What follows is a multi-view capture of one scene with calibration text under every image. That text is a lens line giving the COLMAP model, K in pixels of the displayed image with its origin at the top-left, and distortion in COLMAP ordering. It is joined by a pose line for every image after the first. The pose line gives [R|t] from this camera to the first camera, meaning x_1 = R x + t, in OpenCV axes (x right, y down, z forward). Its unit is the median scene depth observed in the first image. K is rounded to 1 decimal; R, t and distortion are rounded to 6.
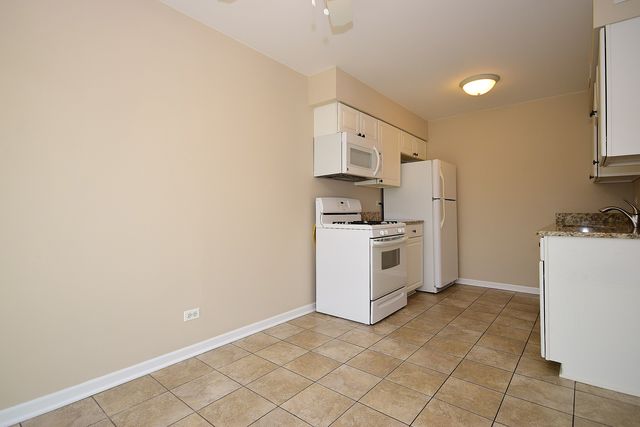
lens RADIAL K [[319.0, 0, 319.8], [0, 319.0, 209.3], [0, 0, 1]] dist [0.018791, 0.000642]
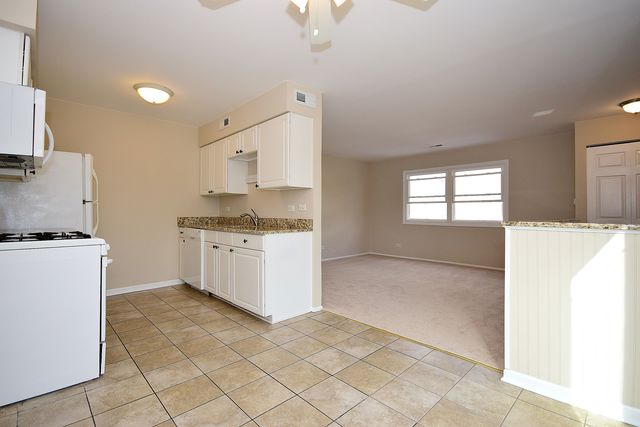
lens RADIAL K [[299.6, 0, 317.9], [0, 299.6, 210.4], [0, 0, 1]] dist [0.008220, -0.000216]
pose [[0.109178, 0.009578, 0.993976, -0.407624], [-0.007717, 0.999932, -0.008788, -0.009677], [-0.993992, -0.006711, 0.109244, 0.382944]]
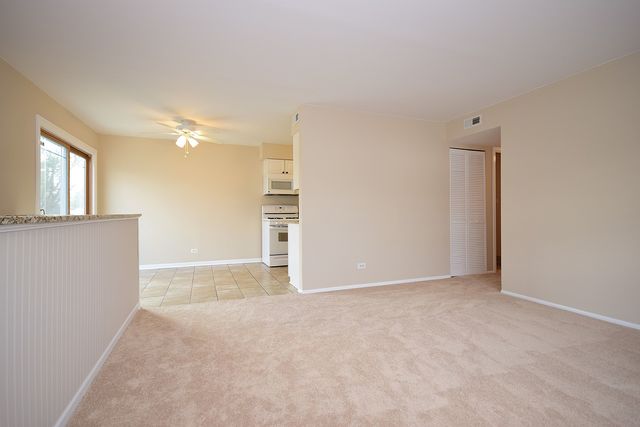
lens RADIAL K [[303.6, 0, 321.7], [0, 303.6, 211.7], [0, 0, 1]] dist [0.005300, -0.001346]
pose [[0.885129, -0.003737, -0.465330, 1.211534], [0.007401, 0.999954, 0.006046, -0.007696], [0.465286, -0.008795, 0.885117, -0.525919]]
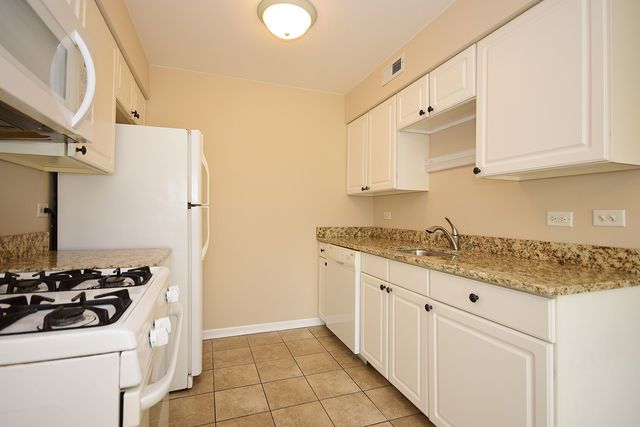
lens RADIAL K [[303.6, 0, 311.5], [0, 303.6, 211.3], [0, 0, 1]] dist [0.005300, -0.001346]
pose [[0.506853, 0.015687, 0.861890, 0.037784], [-0.018538, 0.999802, -0.007296, -0.026910], [-0.861833, -0.012279, 0.507044, 0.688234]]
